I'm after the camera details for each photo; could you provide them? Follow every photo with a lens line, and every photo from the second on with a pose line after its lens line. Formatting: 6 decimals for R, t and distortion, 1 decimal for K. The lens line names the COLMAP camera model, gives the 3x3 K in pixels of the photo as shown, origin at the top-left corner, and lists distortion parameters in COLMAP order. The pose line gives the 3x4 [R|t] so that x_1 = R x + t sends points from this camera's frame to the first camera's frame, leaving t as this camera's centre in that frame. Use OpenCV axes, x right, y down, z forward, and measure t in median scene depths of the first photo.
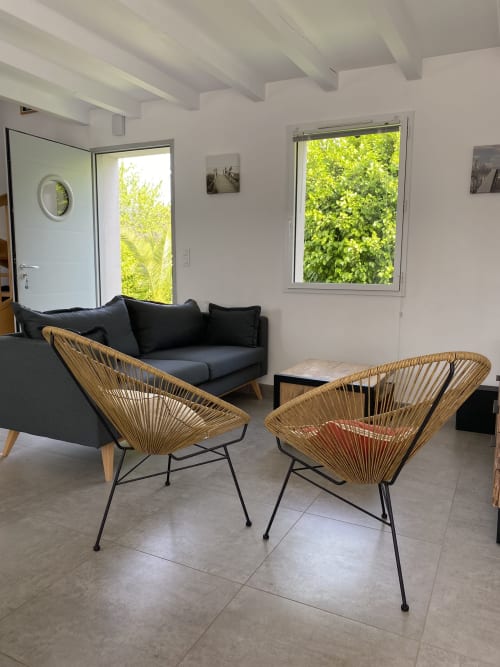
lens RADIAL K [[512.1, 0, 250.6], [0, 512.1, 332.5], [0, 0, 1]] dist [-0.000439, -0.002321]
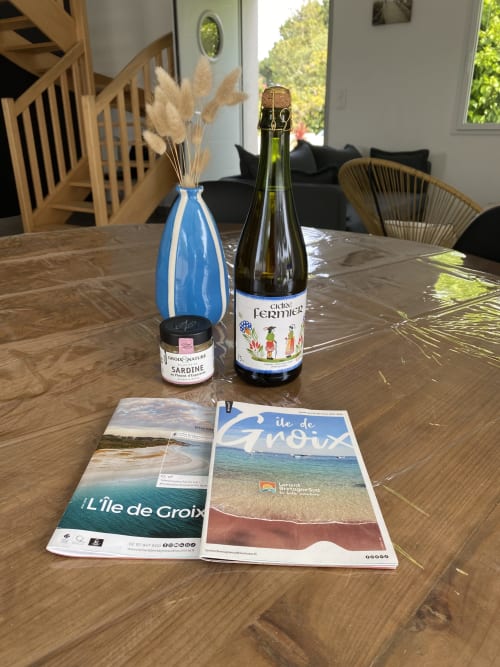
lens RADIAL K [[512.1, 0, 245.4], [0, 512.1, 330.9], [0, 0, 1]] dist [-0.000439, -0.002321]
pose [[0.996307, 0.010940, -0.085158, -0.209828], [0.011659, 0.965422, 0.260430, 0.020971], [0.085063, -0.260461, 0.961730, -0.063202]]
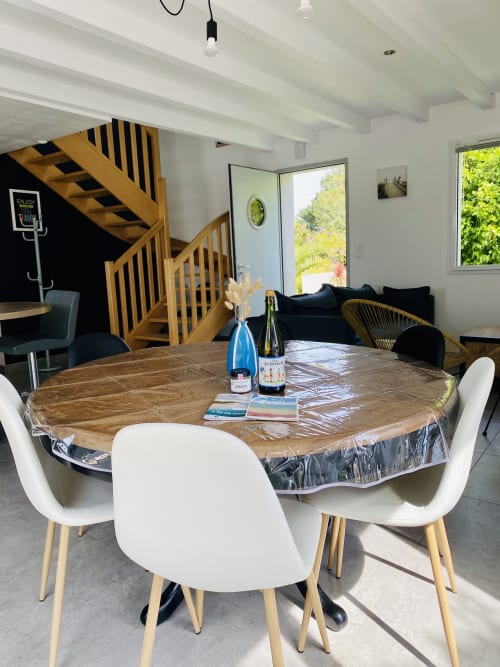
lens RADIAL K [[512.1, 0, 239.6], [0, 512.1, 334.3], [0, 0, 1]] dist [-0.000439, -0.002321]
pose [[0.980614, -0.034816, -0.192832, -0.169931], [0.038824, 0.999101, 0.017043, 0.022322], [0.192066, -0.024199, 0.981084, -0.273196]]
